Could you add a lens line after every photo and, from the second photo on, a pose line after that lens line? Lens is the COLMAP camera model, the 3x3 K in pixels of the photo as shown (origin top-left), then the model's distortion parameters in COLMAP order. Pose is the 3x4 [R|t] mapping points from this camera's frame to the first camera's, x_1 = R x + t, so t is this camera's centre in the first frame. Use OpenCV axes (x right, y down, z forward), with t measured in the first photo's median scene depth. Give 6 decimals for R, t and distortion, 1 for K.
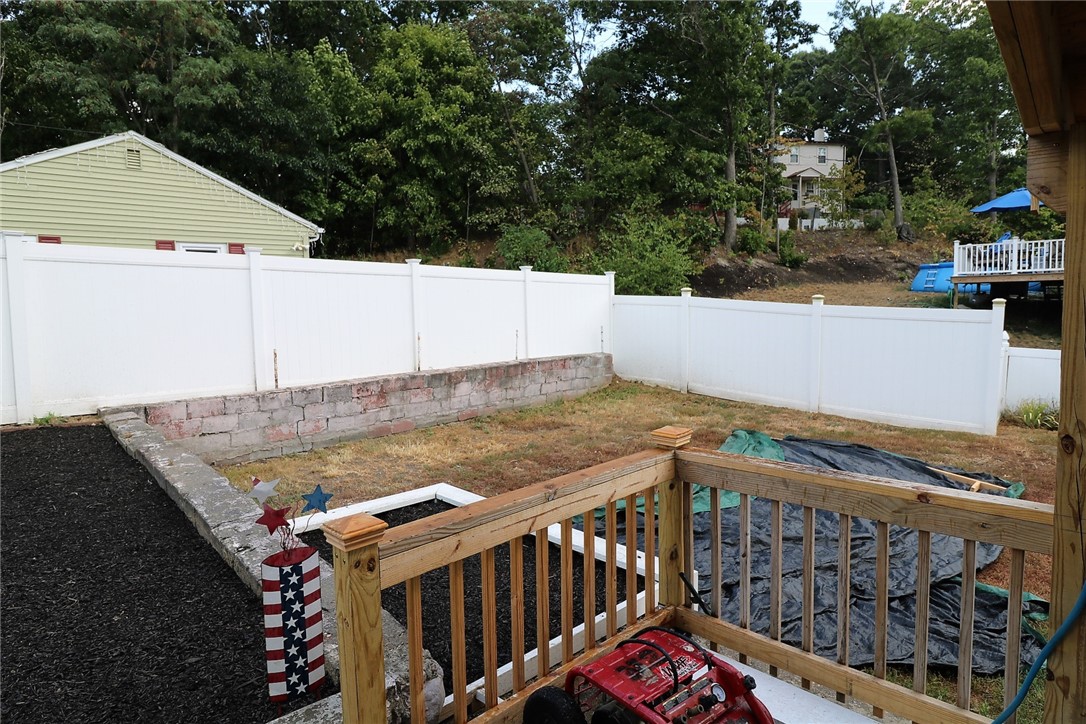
lens RADIAL K [[627.7, 0, 544.4], [0, 627.7, 350.6], [0, 0, 1]] dist [0.001861, -0.008894]
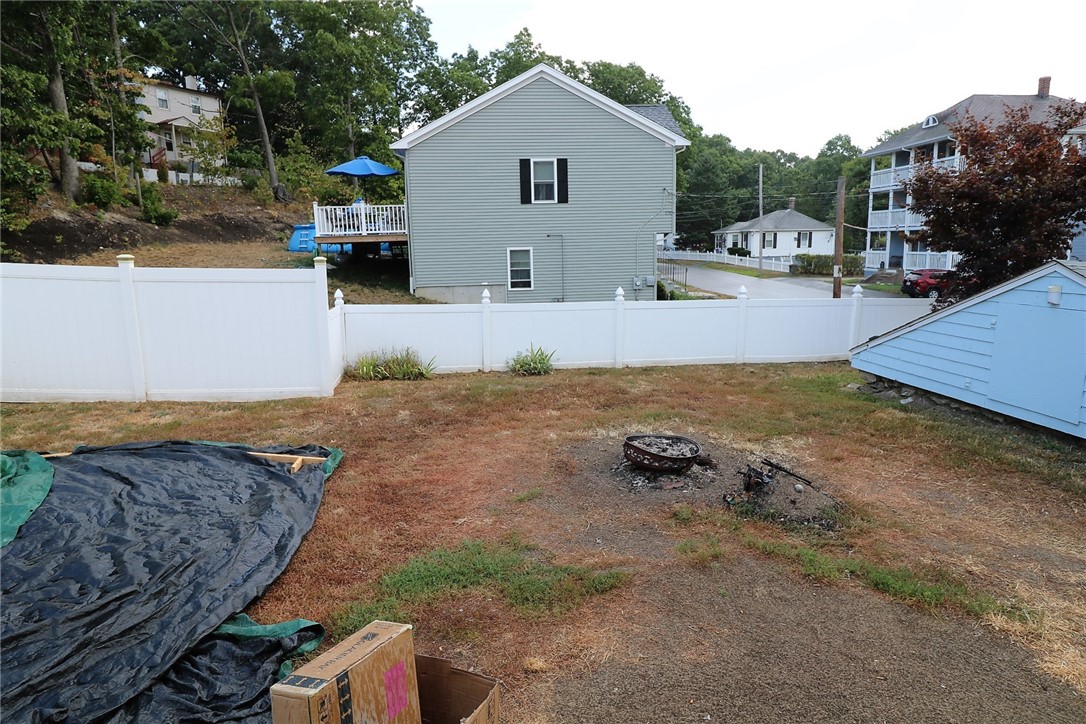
lens RADIAL K [[569.9, 0, 540.0], [0, 569.9, 339.0], [0, 0, 1]] dist [-0.000010, -0.001416]
pose [[0.651467, -0.117566, 0.749512, 0.128949], [0.076161, 0.993064, 0.089571, -0.004557], [-0.754844, -0.001269, 0.655903, 0.077141]]
